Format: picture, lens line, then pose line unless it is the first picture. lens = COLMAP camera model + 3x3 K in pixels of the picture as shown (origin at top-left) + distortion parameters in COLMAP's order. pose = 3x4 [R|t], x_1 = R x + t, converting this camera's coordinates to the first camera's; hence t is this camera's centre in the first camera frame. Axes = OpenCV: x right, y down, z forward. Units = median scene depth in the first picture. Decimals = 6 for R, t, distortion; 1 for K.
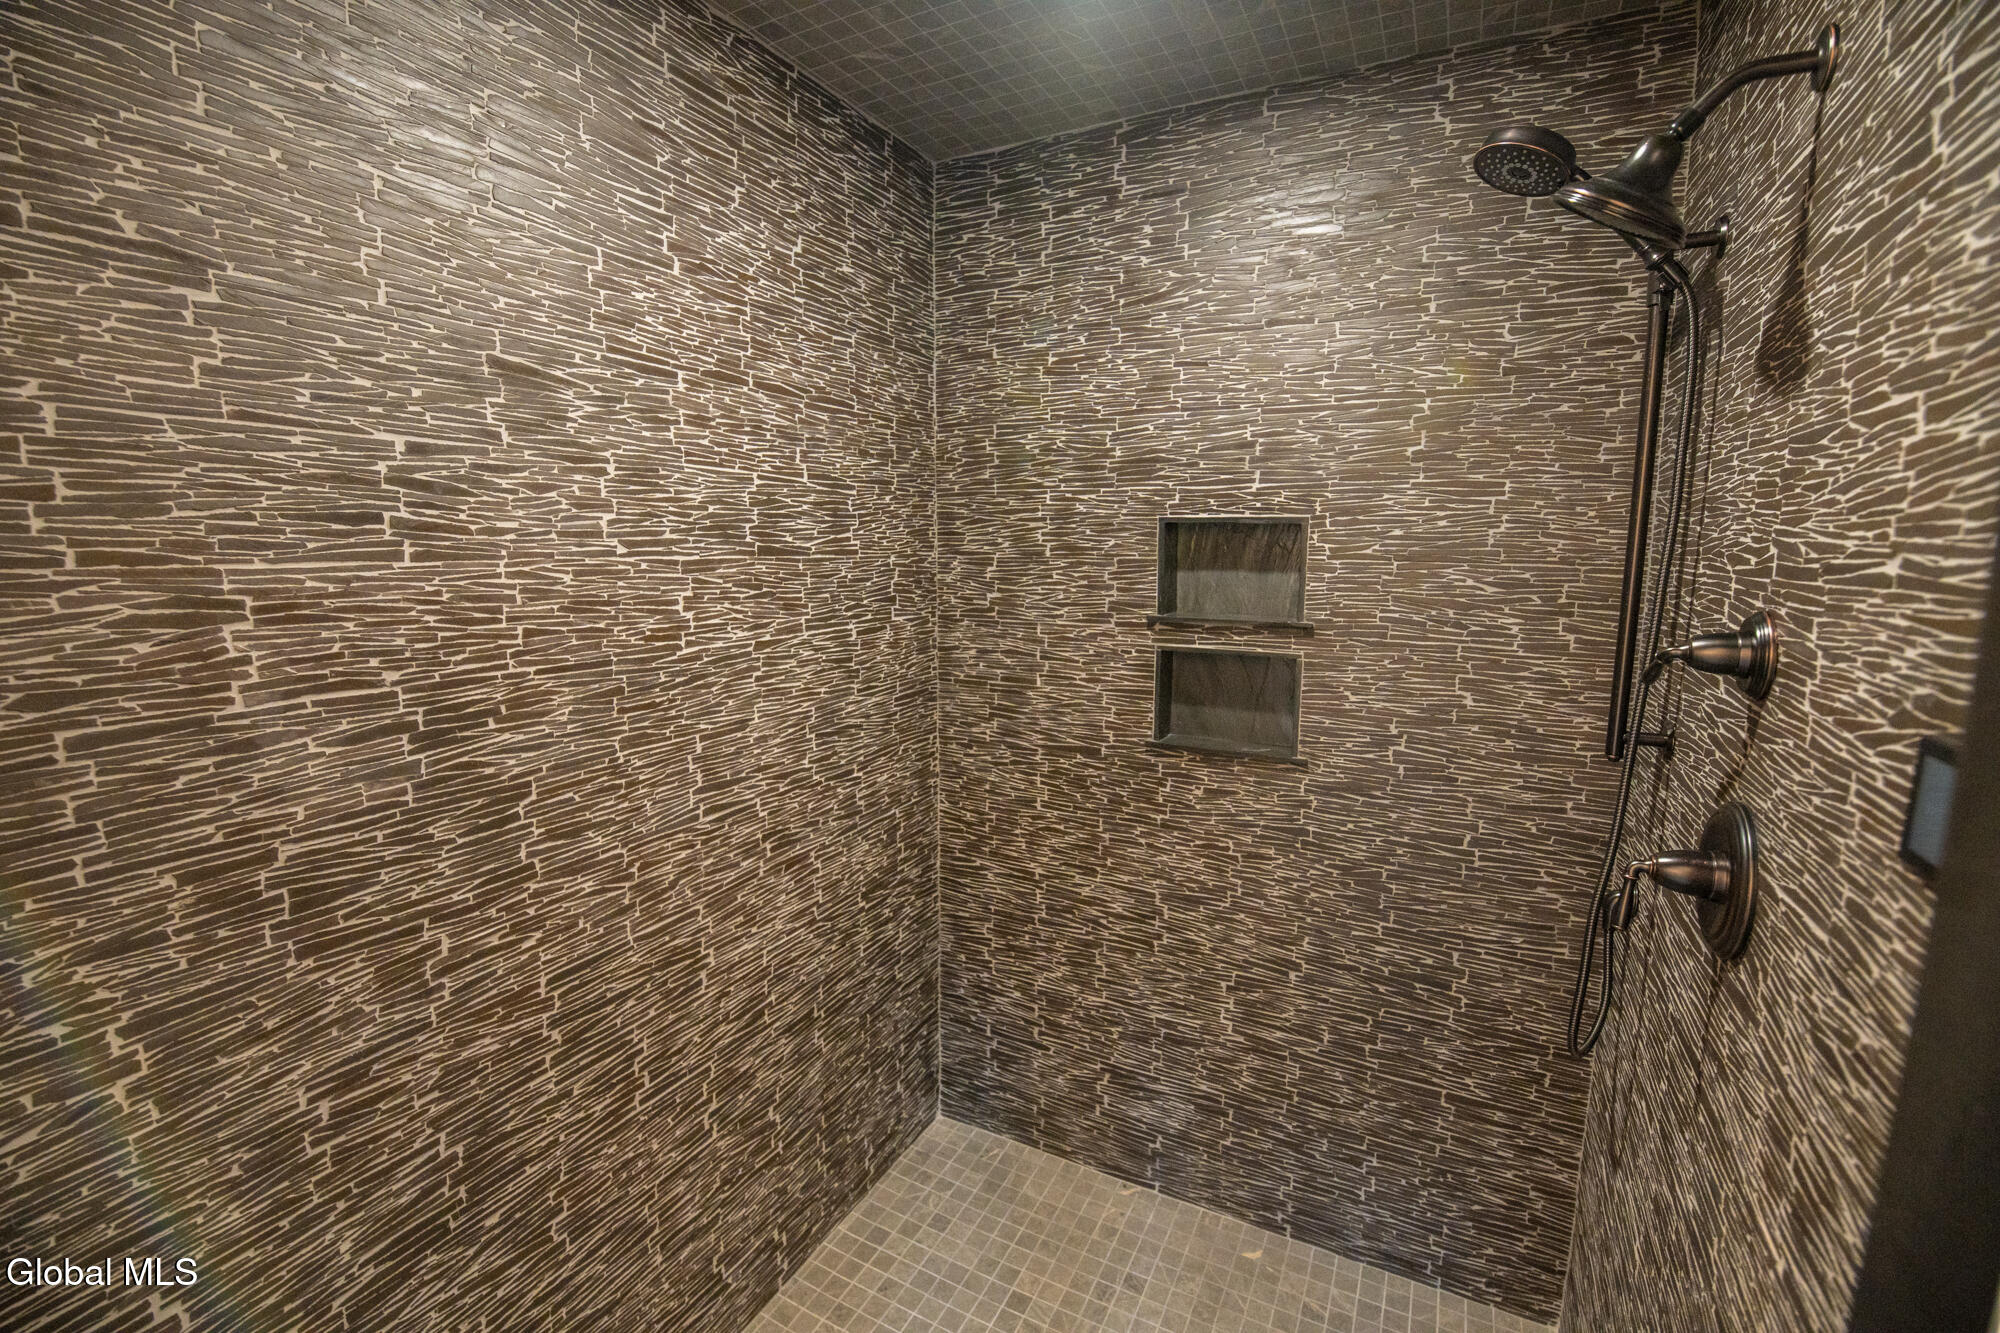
lens RADIAL K [[866.5, 0, 1002.8], [0, 866.5, 675.5], [0, 0, 1]] dist [-0.004687, -0.008580]
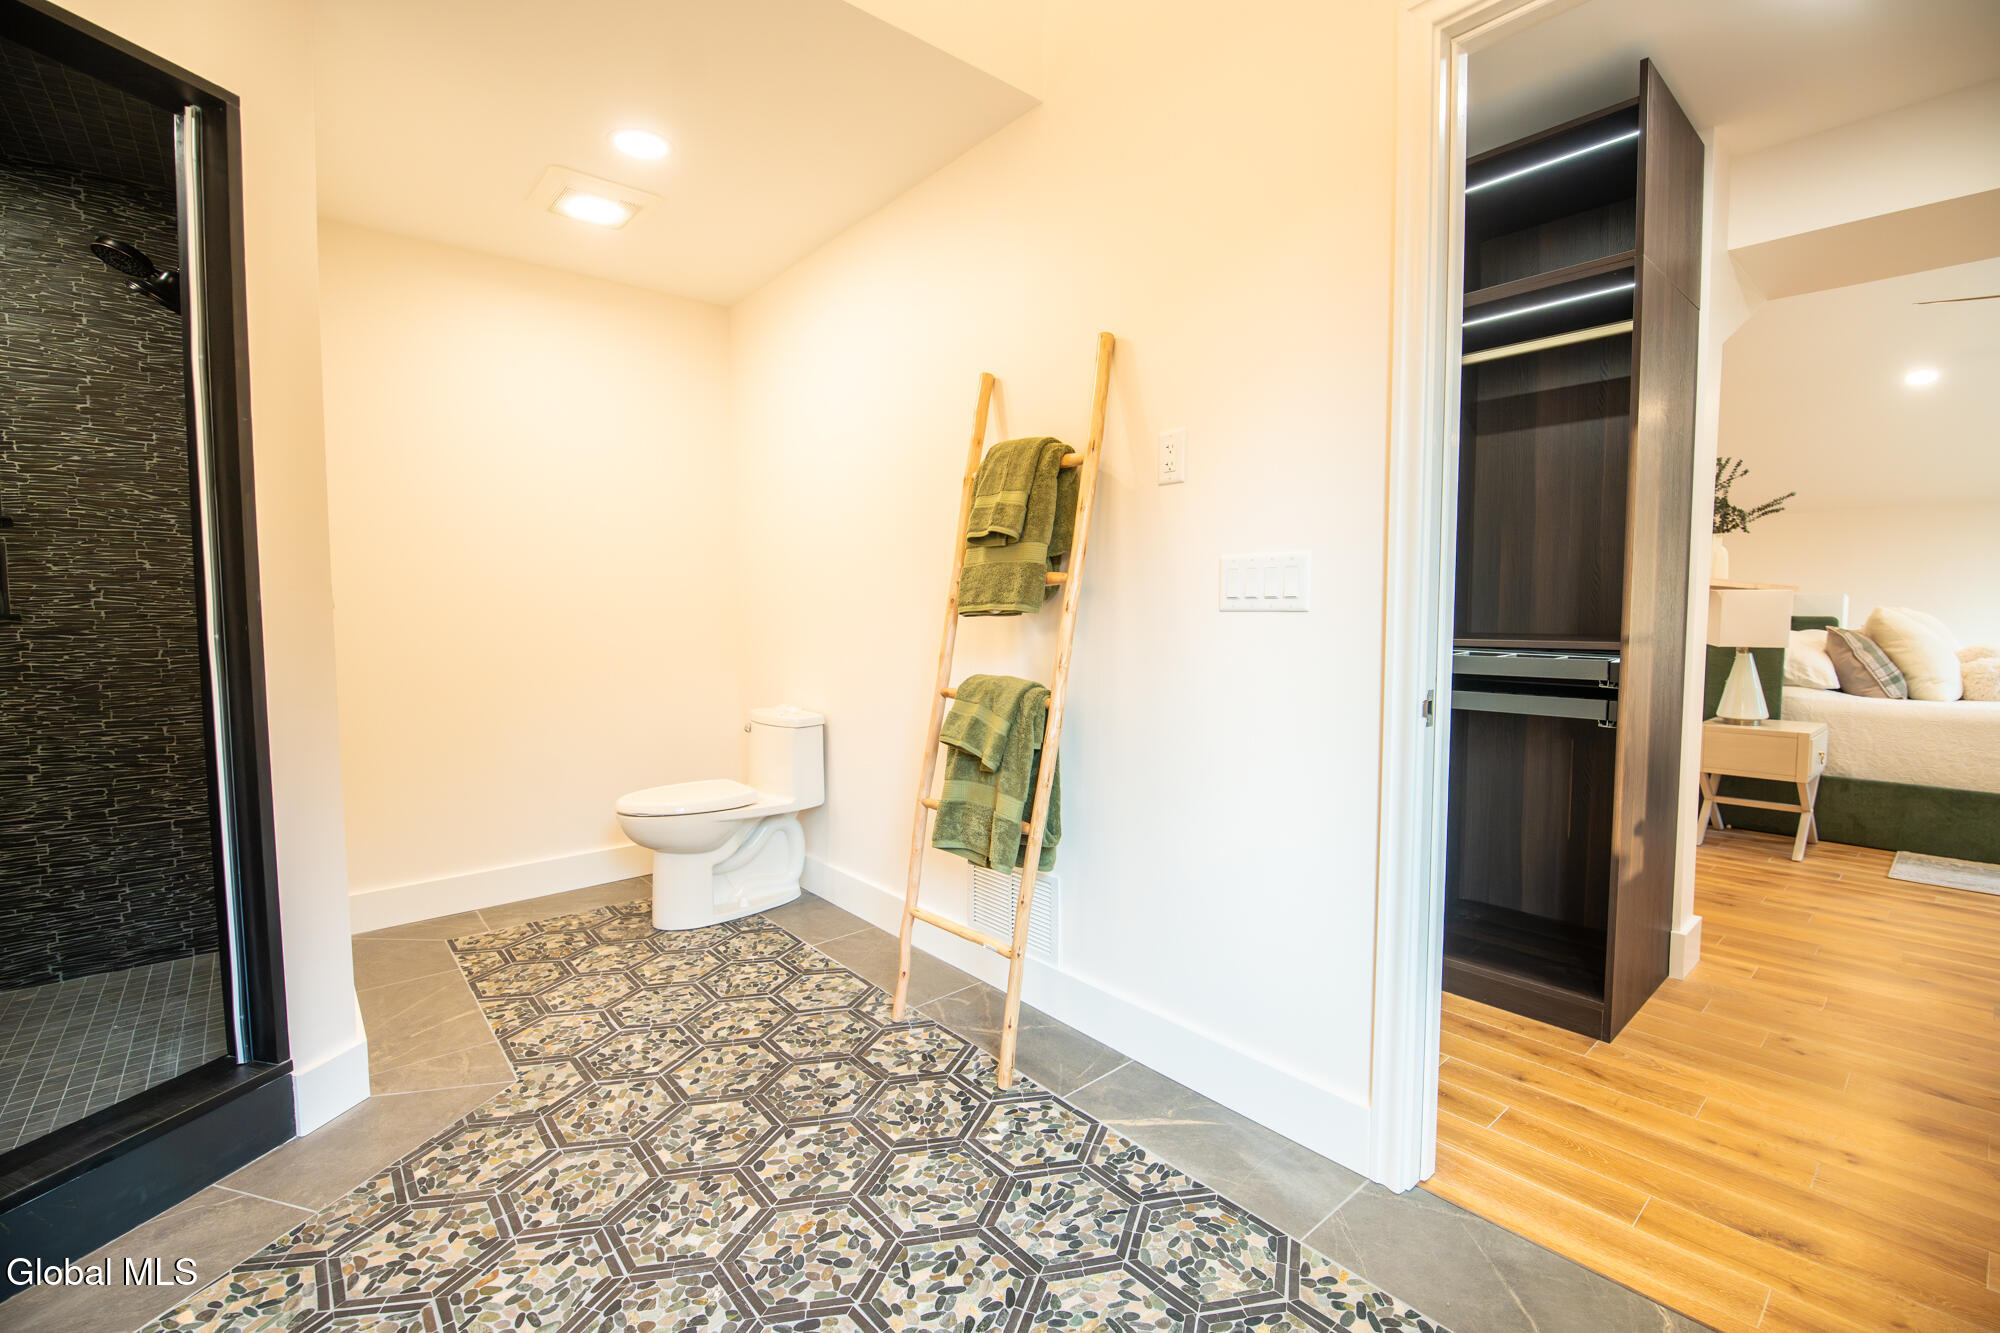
lens RADIAL K [[866.5, 0, 1004.0], [0, 866.5, 668.9], [0, 0, 1]] dist [-0.004687, -0.008580]
pose [[0.368698, -0.067554, 0.927091, -0.356617], [0.146193, 0.989158, 0.013936, 0.418208], [-0.917981, 0.130396, 0.374577, -1.016120]]
